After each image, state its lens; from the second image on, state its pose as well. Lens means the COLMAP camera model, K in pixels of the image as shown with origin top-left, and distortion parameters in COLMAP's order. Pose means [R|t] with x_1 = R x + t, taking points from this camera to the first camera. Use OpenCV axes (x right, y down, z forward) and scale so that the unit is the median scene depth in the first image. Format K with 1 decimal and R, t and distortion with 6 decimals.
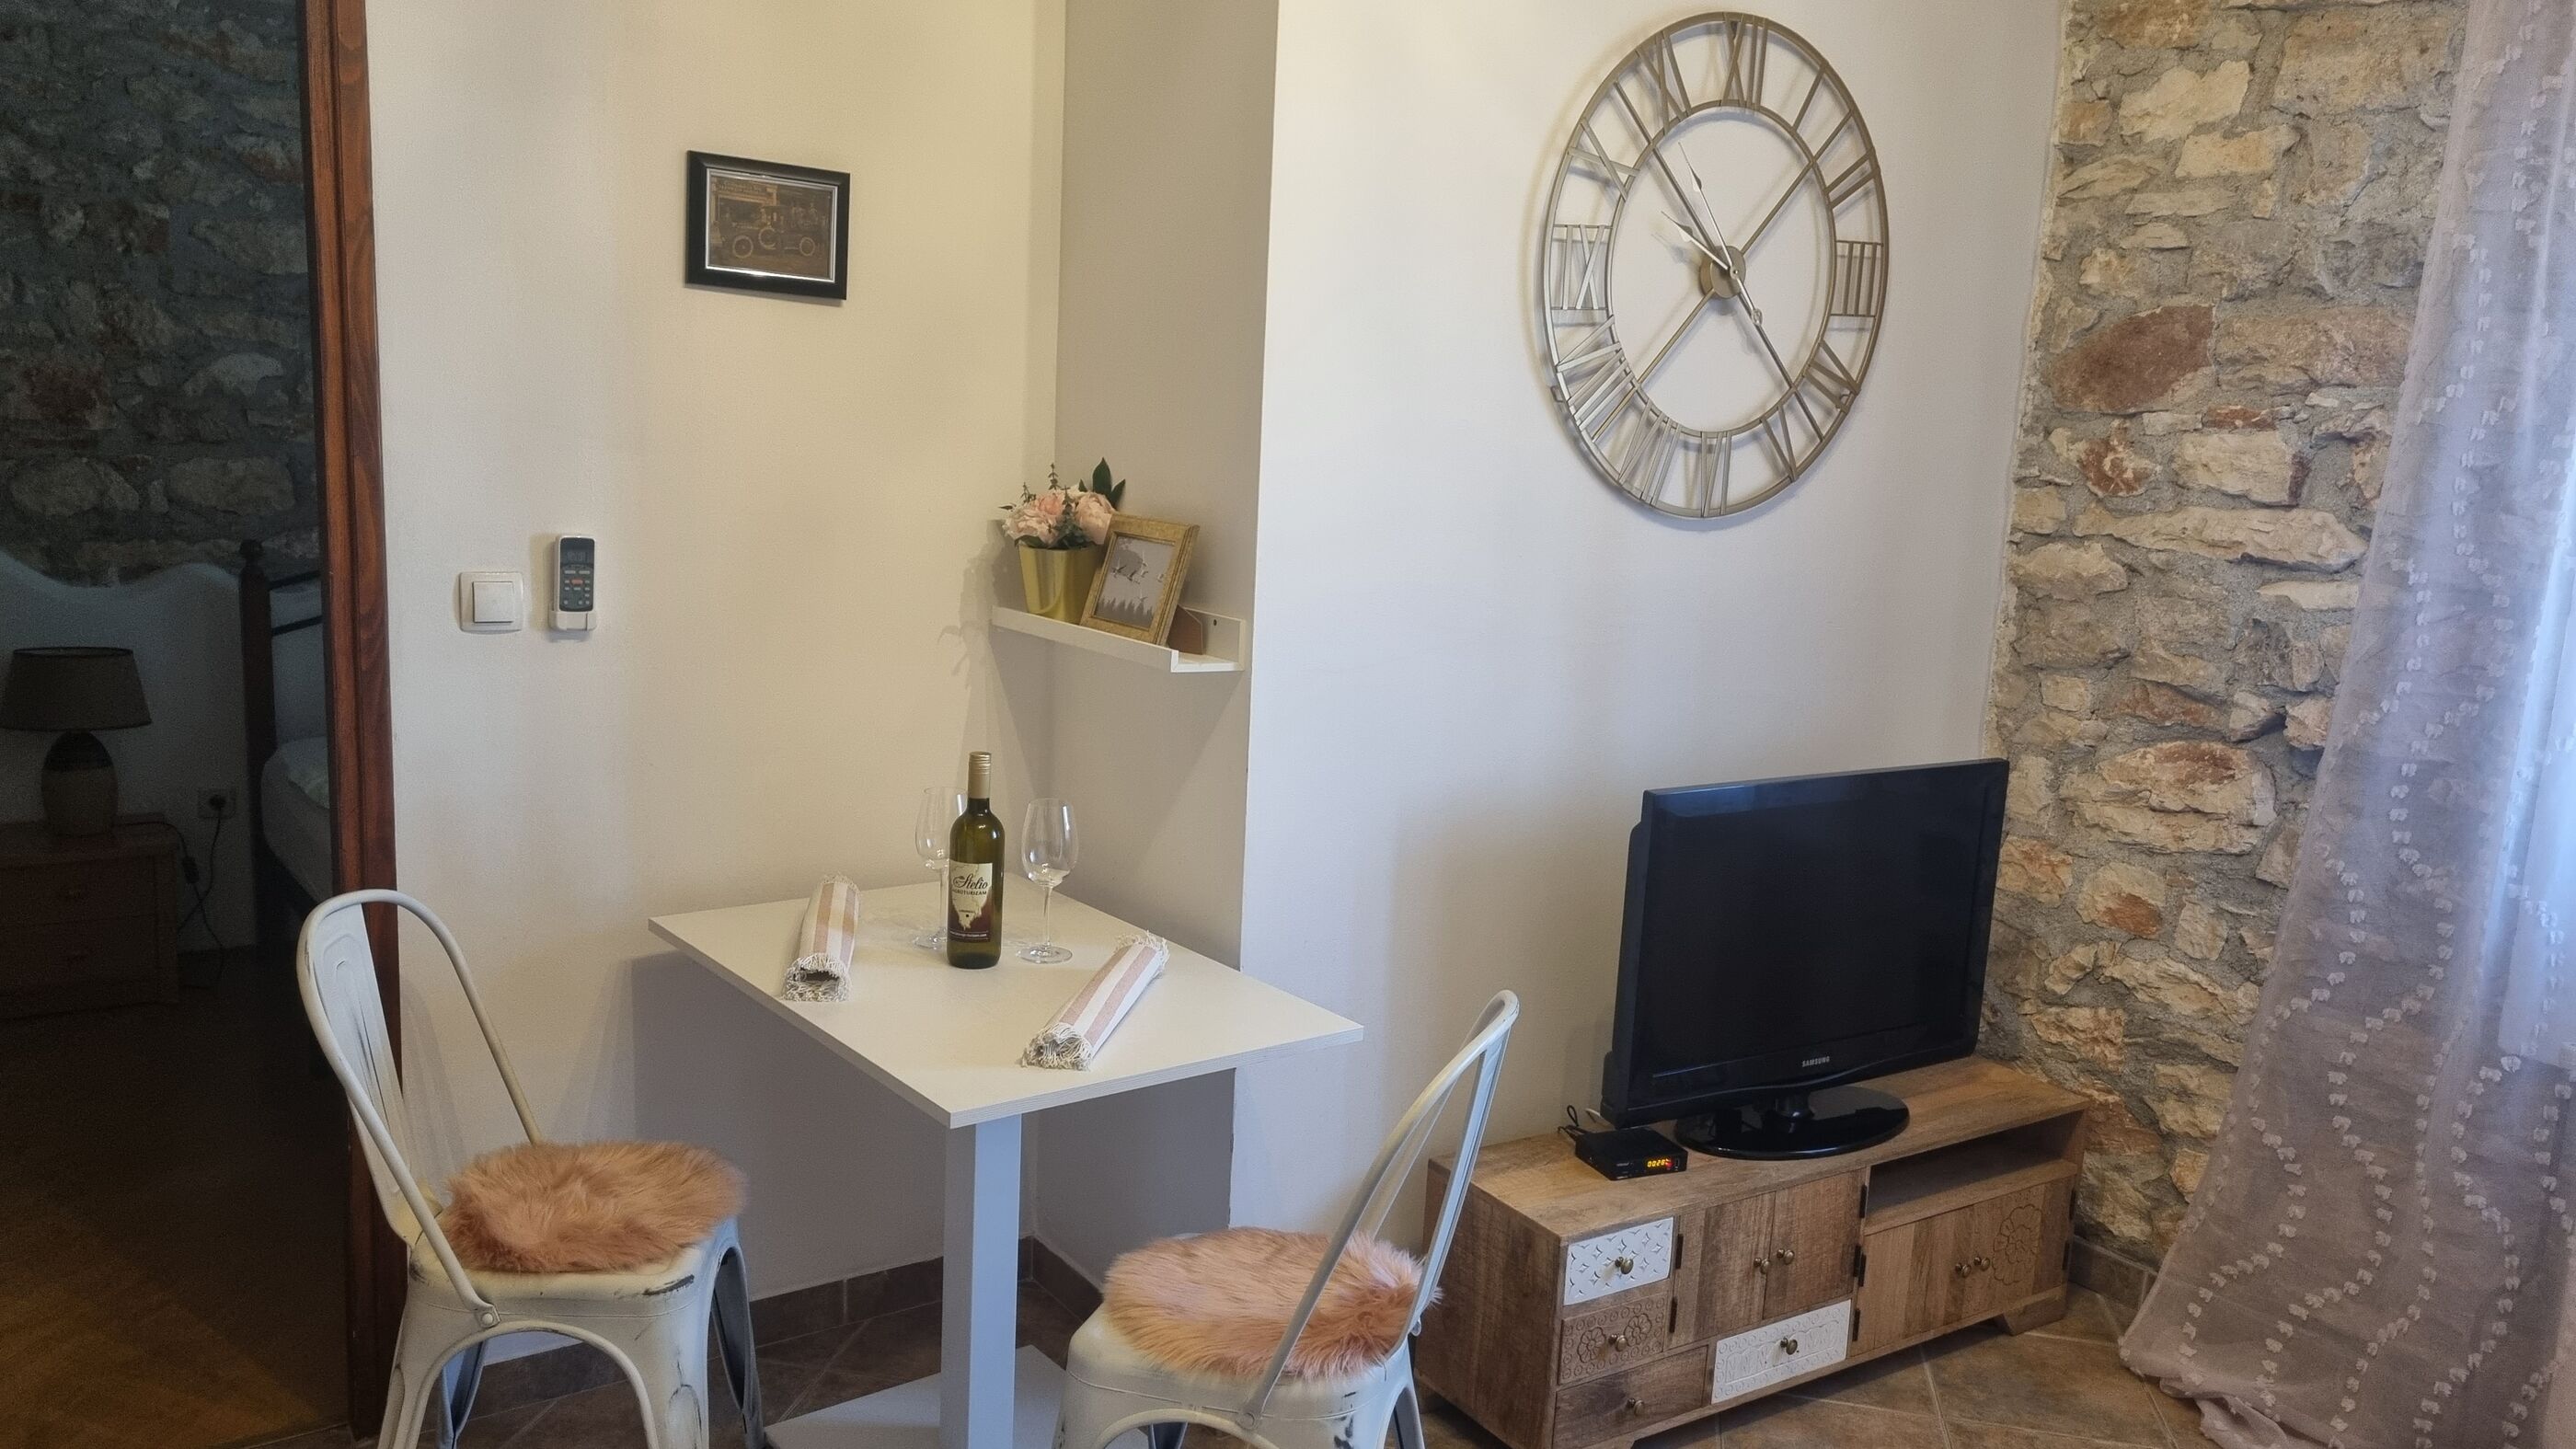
lens RADIAL K [[1945.7, 0, 1266.5], [0, 1945.7, 731.5], [0, 0, 1]] dist [0.032183, -0.018105]
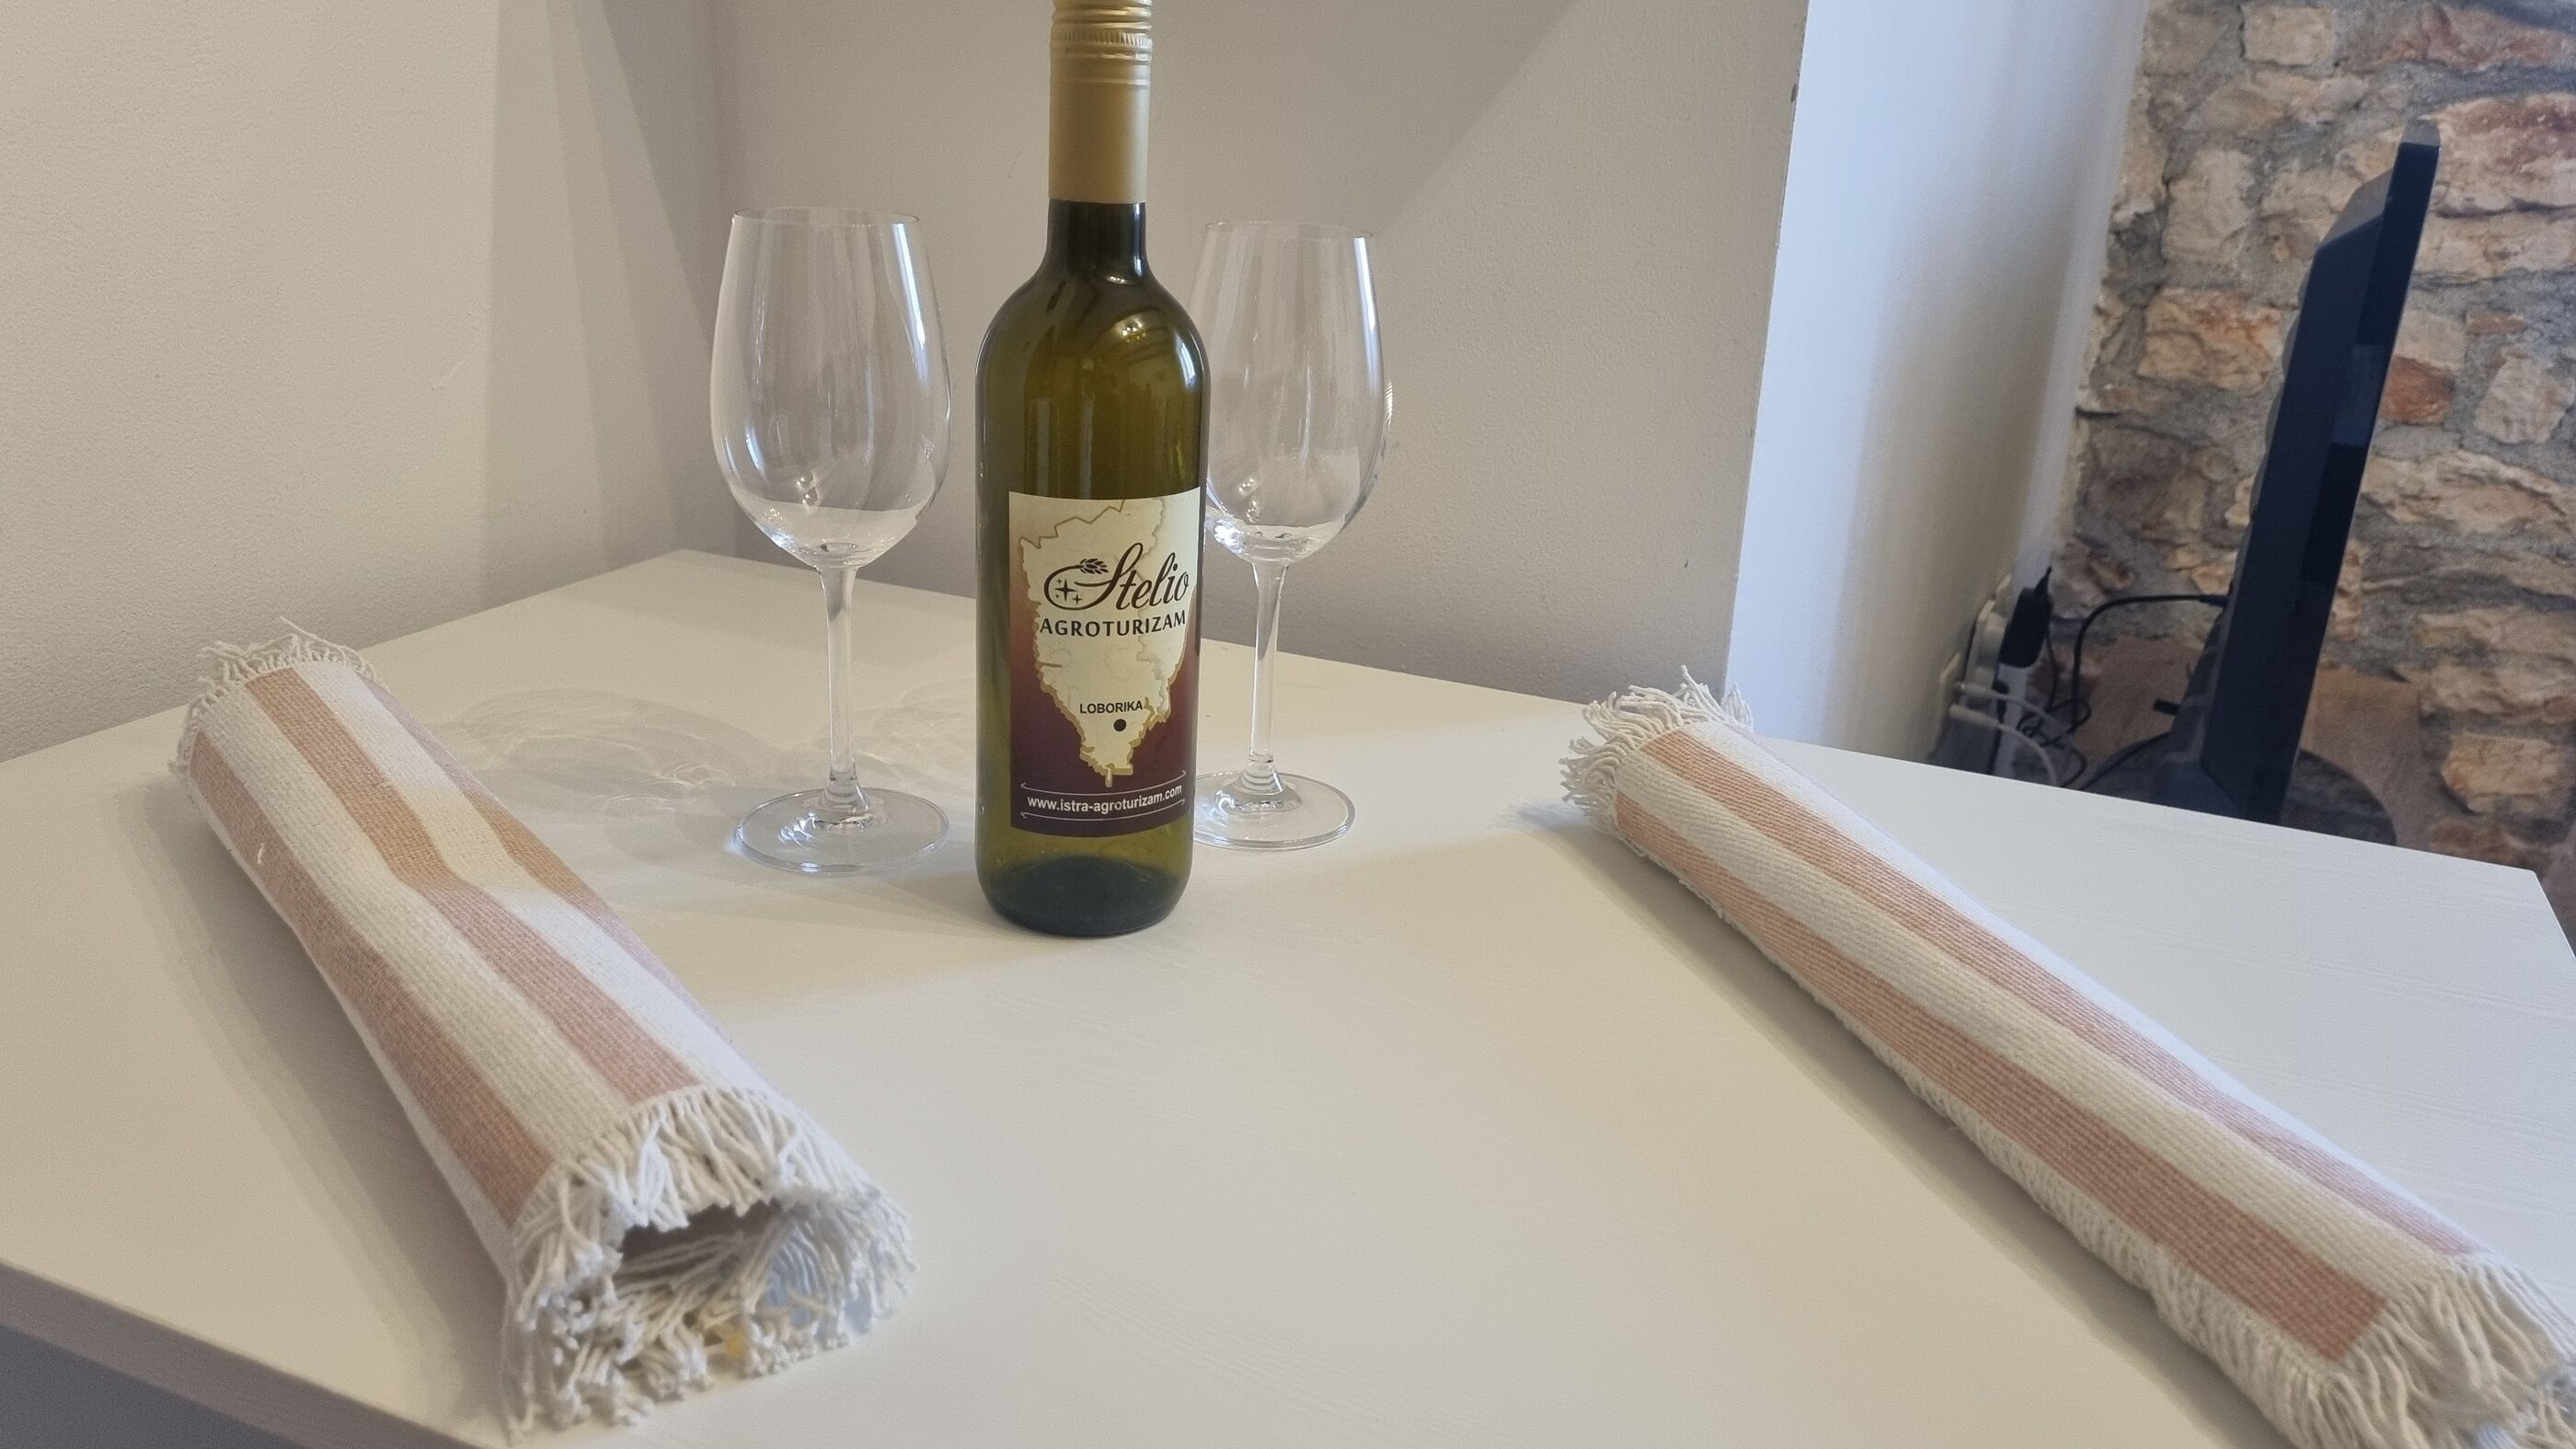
lens RADIAL K [[1945.7, 0, 1284.0], [0, 1945.7, 717.4], [0, 0, 1]] dist [0.032183, -0.018105]
pose [[0.868741, -0.169136, 0.465490, -0.195749], [0.078489, 0.975019, 0.207791, 0.037975], [-0.489007, -0.143981, 0.860315, 0.635565]]
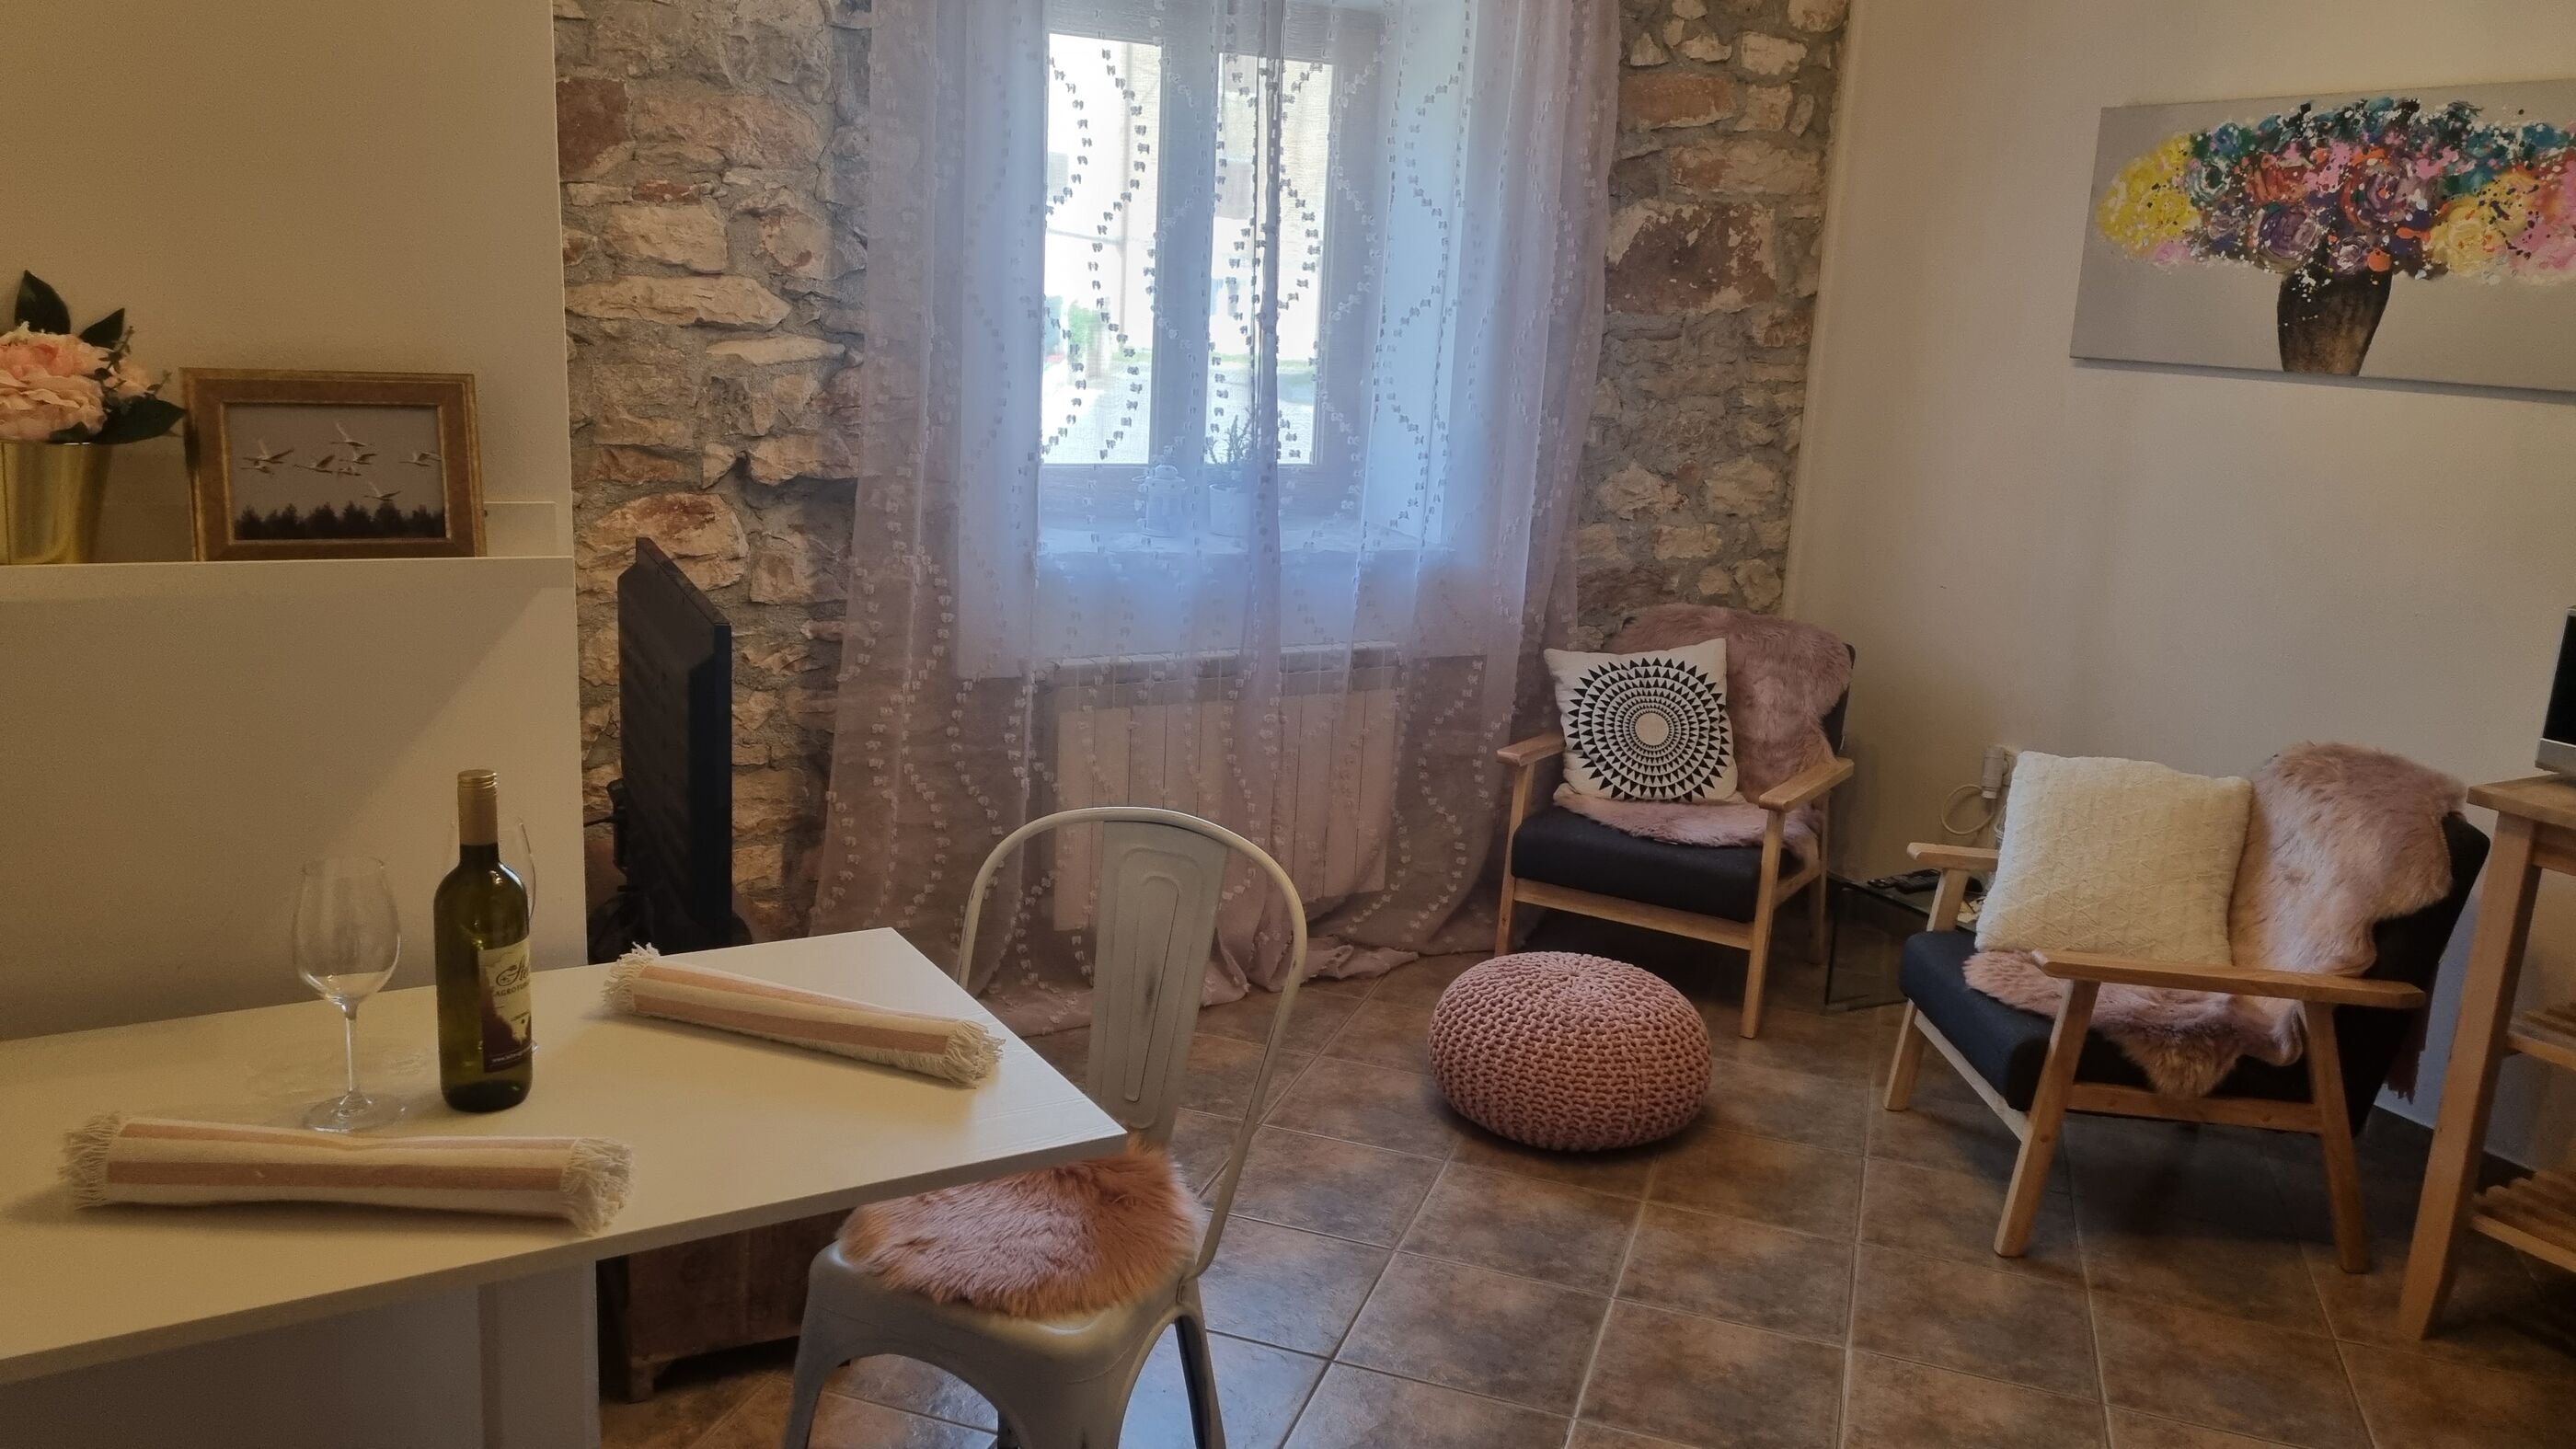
lens RADIAL K [[1945.7, 0, 1273.9], [0, 1945.7, 727.6], [0, 0, 1]] dist [0.032183, -0.018105]
pose [[0.116511, -0.263392, 0.957627, -0.572575], [0.119793, 0.960882, 0.249712, -0.103041], [-0.985939, 0.085623, 0.143505, 0.527131]]
